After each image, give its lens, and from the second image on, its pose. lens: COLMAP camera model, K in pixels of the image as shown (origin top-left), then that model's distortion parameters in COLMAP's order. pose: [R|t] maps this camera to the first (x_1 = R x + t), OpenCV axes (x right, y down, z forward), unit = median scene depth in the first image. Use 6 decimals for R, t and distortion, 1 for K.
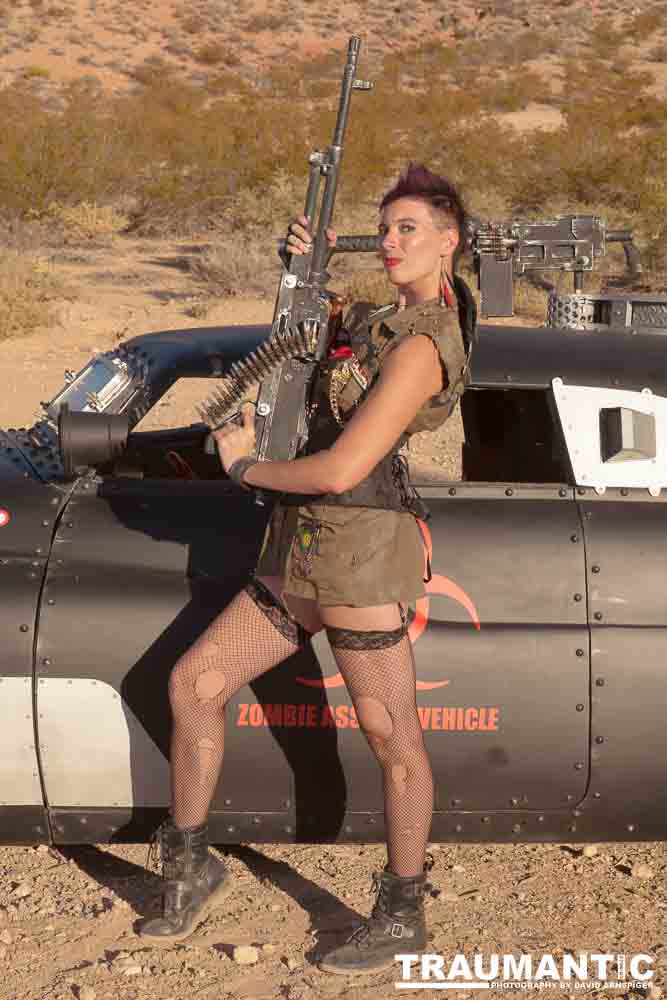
lens RADIAL K [[2171.9, 0, 389.2], [0, 2171.9, 499.0], [0, 0, 1]] dist [0.135903, 0.027227]
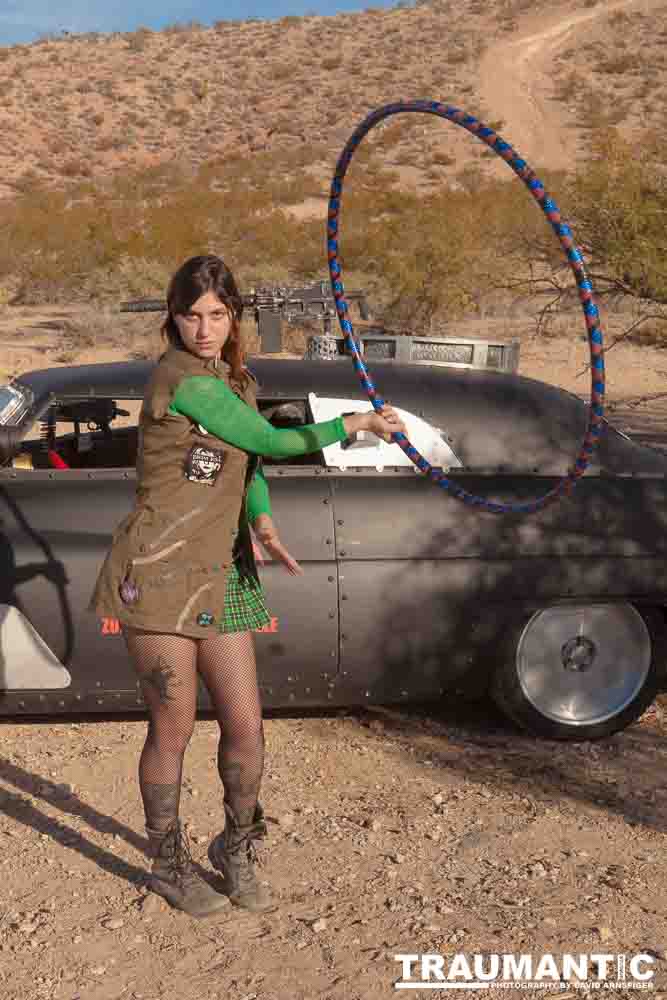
lens RADIAL K [[1589.4, 0, 210.2], [0, 1589.4, 619.2], [0, 0, 1]] dist [-0.032325, 0.078259]
pose [[0.999609, -0.027756, -0.003281, 0.006841], [0.027928, 0.996511, 0.078655, 0.009138], [0.001086, -0.078716, 0.996896, -0.072762]]
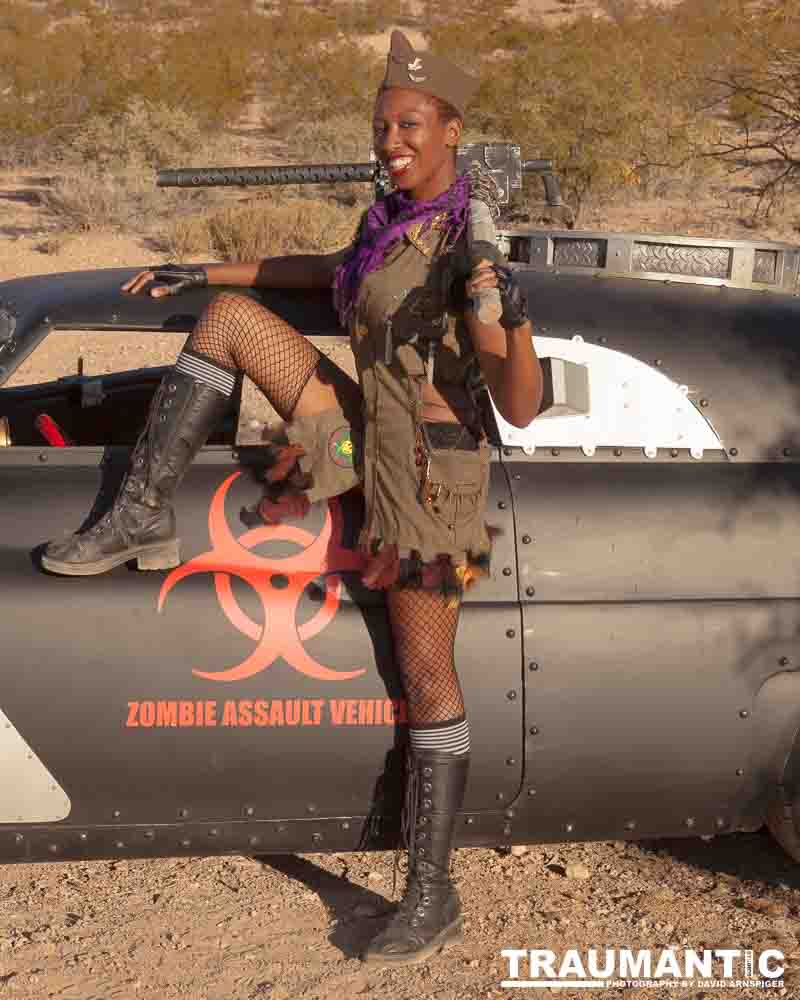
lens RADIAL K [[2252.0, 0, 389.8], [0, 2252.0, 445.5], [0, 0, 1]] dist [0.153055, -0.302479]
pose [[0.997920, -0.017484, 0.062052, -0.015275], [0.017247, 0.999842, 0.004360, -0.009628], [-0.062118, -0.003281, 0.998063, 0.069469]]
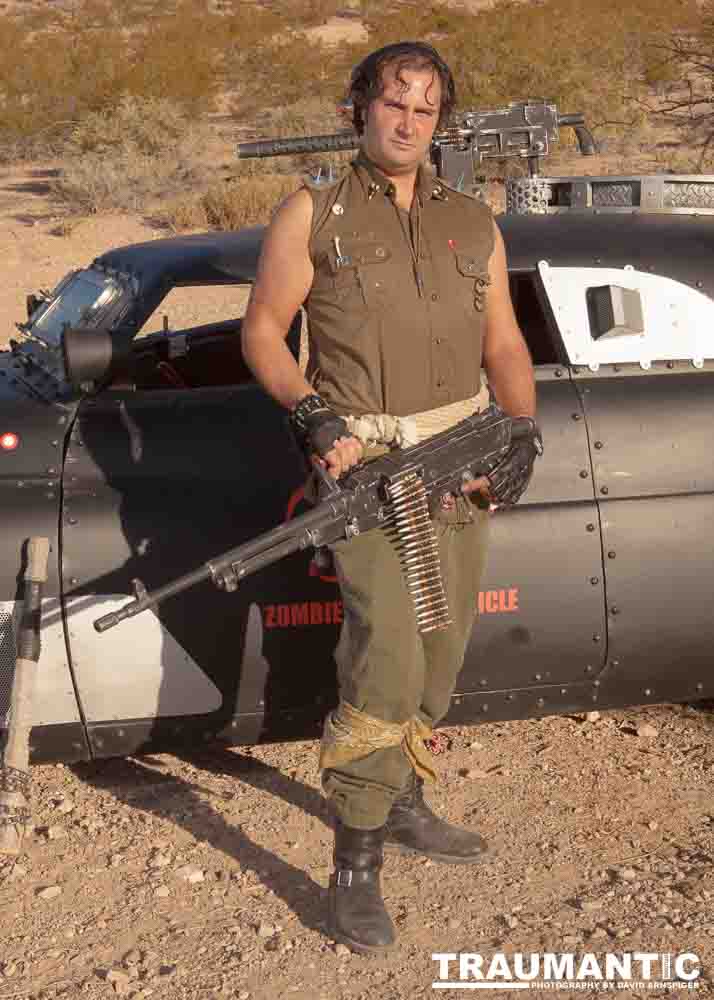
lens RADIAL K [[2010.3, 0, 389.0], [0, 2010.3, 458.4], [0, 0, 1]] dist [-0.015393, 0.037378]
pose [[0.993667, -0.079980, 0.078923, -0.067002], [0.077158, 0.996288, 0.038175, -0.004409], [-0.081683, -0.031843, 0.996150, 0.058025]]
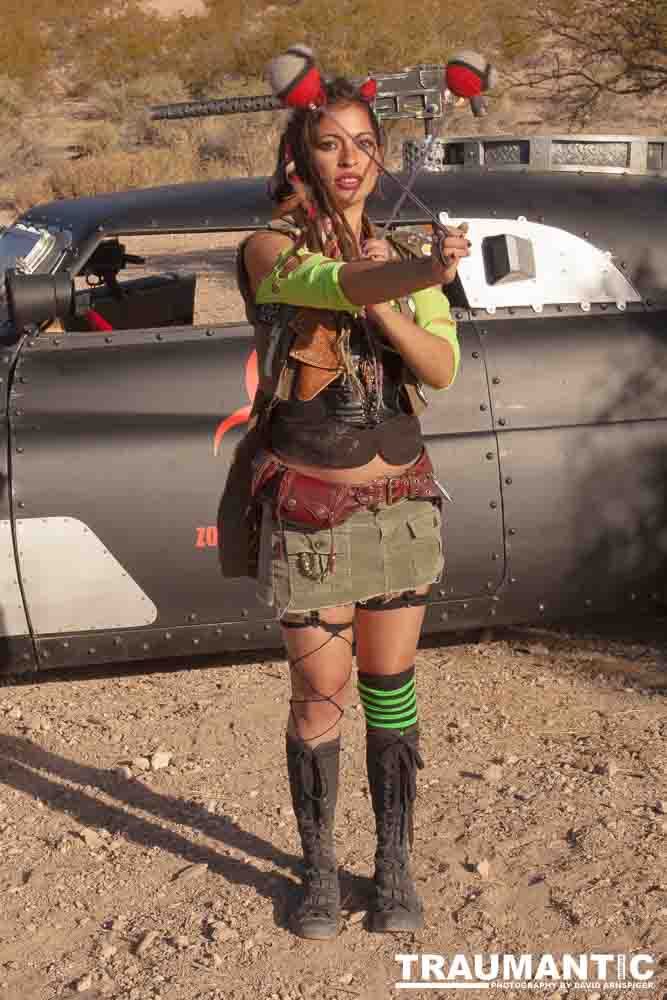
lens RADIAL K [[2136.0, 0, 330.0], [0, 2136.0, 576.8], [0, 0, 1]] dist [-0.062270, -0.011245]
pose [[0.988075, -0.094911, 0.121246, -0.113559], [0.083588, 0.991933, 0.095296, 0.017700], [-0.129313, -0.084024, 0.988038, -0.069453]]
